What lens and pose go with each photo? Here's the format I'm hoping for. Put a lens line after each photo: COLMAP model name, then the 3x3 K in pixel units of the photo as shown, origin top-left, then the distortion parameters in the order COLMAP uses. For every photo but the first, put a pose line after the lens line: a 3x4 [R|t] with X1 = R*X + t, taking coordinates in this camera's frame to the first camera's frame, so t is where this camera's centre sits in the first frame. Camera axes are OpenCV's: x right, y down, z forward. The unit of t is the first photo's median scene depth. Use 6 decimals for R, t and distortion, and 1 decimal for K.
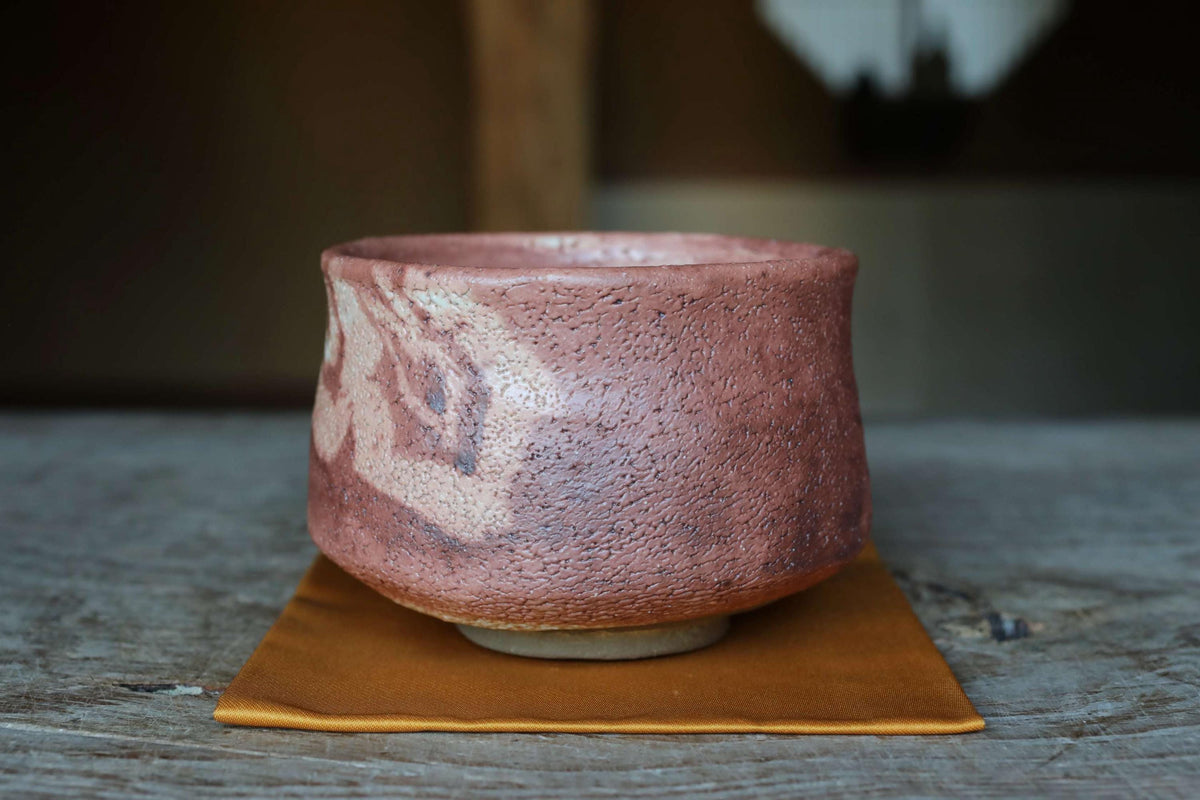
lens RADIAL K [[1852.3, 0, 600.0], [0, 1852.3, 400.0], [0, 0, 1]] dist [-0.007723, 0.172329]
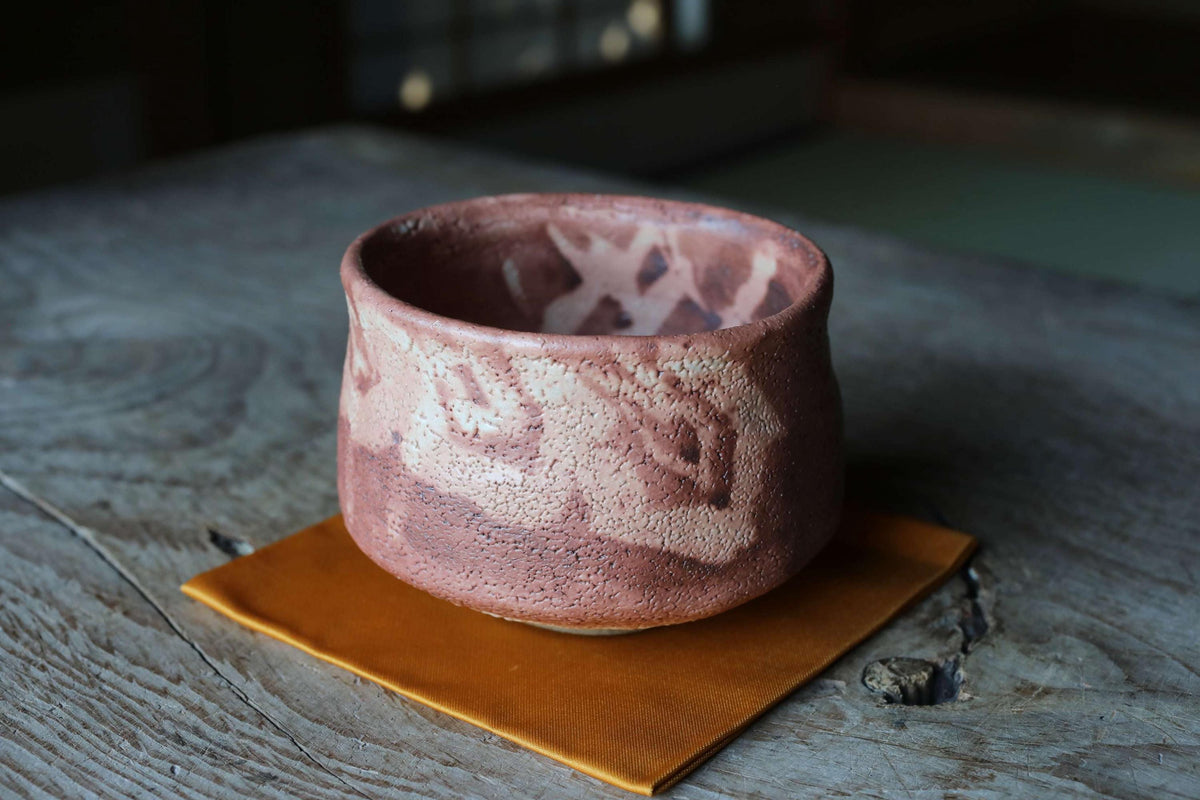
lens RADIAL K [[1852.3, 0, 600.0], [0, 1852.3, 400.0], [0, 0, 1]] dist [-0.007723, 0.172329]
pose [[0.790129, 0.224712, -0.570263, 0.745640], [-0.092664, 0.963472, 0.251266, -0.316237], [0.605896, -0.145690, 0.782090, 0.166150]]
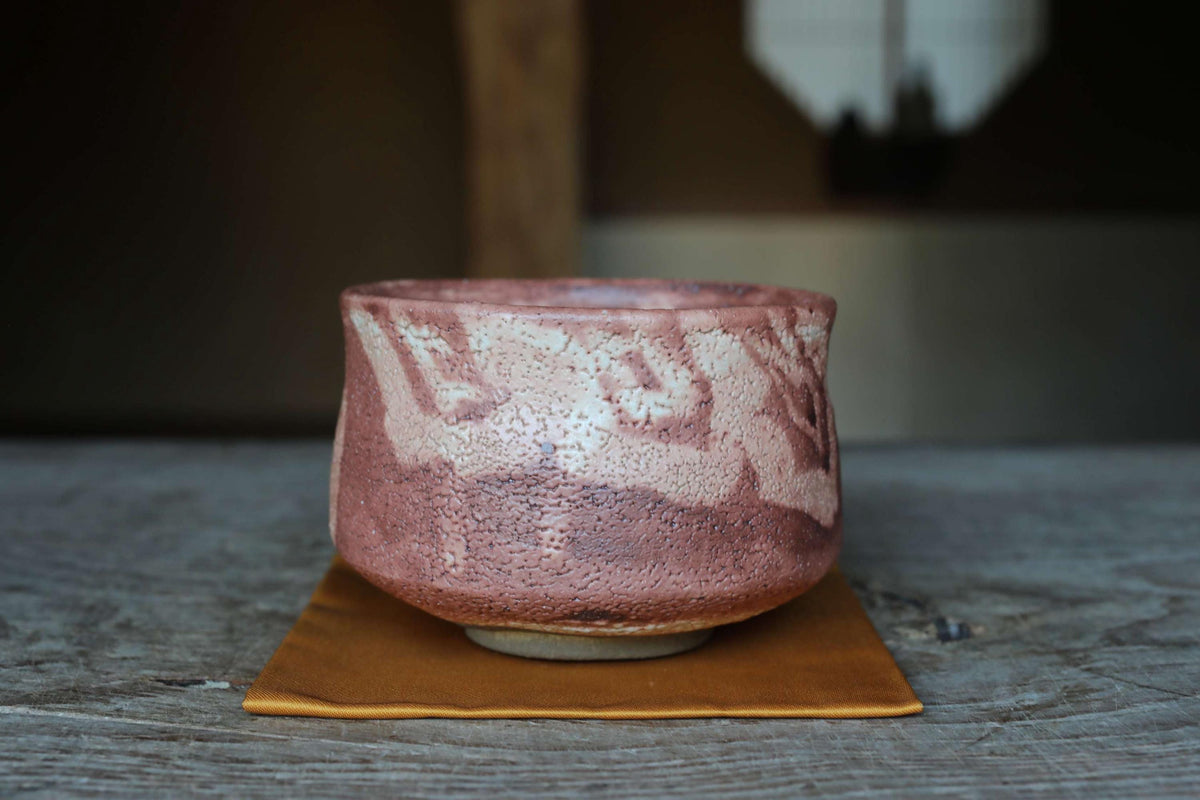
lens RADIAL K [[1837.7, 0, 600.0], [0, 1837.7, 400.0], [0, 0, 1]] dist [-0.003234, 0.134928]
pose [[0.999992, -0.001682, 0.003745, 0.006356], [0.001745, 0.999855, -0.016928, 0.003700], [-0.003716, 0.016935, 0.999850, -0.126363]]
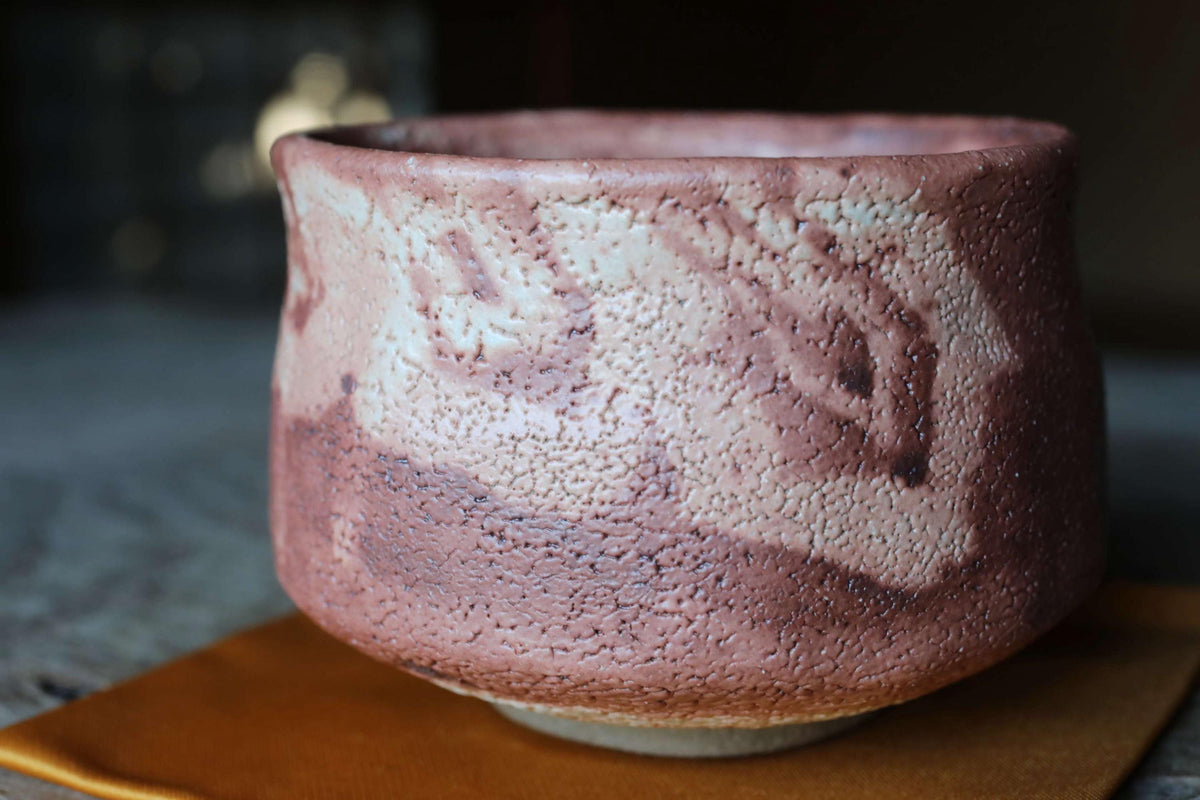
lens RADIAL K [[2003.6, 0, 600.0], [0, 2003.6, 400.0], [0, 0, 1]] dist [-0.019927, 0.255934]
pose [[0.758633, 0.103254, -0.643284, 0.528176], [-0.073996, 0.994628, 0.072384, -0.040846], [0.647302, -0.007312, 0.762199, 0.497738]]
